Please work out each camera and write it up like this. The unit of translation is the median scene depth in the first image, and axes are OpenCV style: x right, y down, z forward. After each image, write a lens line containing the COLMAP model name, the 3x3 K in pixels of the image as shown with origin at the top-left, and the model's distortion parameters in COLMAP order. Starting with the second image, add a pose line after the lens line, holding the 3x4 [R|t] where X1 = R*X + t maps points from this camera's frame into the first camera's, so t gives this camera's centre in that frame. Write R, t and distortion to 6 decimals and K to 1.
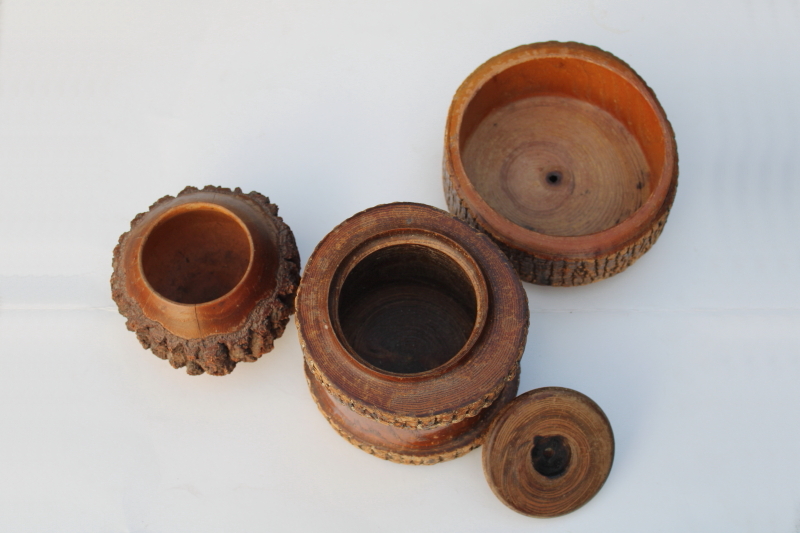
lens RADIAL K [[1187.3, 0, 402.2], [0, 1187.3, 247.3], [0, 0, 1]] dist [-0.009871, 0.000000]
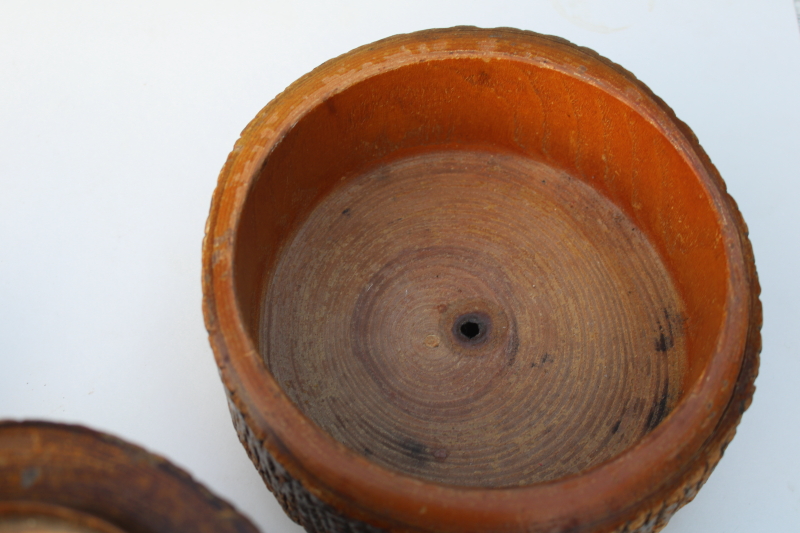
lens RADIAL K [[1187.3, 0, 399.6], [0, 1187.3, 268.2], [0, 0, 1]] dist [-0.009871, 0.000000]
pose [[0.999809, -0.007626, 0.018000, 0.094685], [0.008916, 0.997310, -0.072748, -0.049427], [-0.017397, 0.072895, 0.997188, 0.562314]]
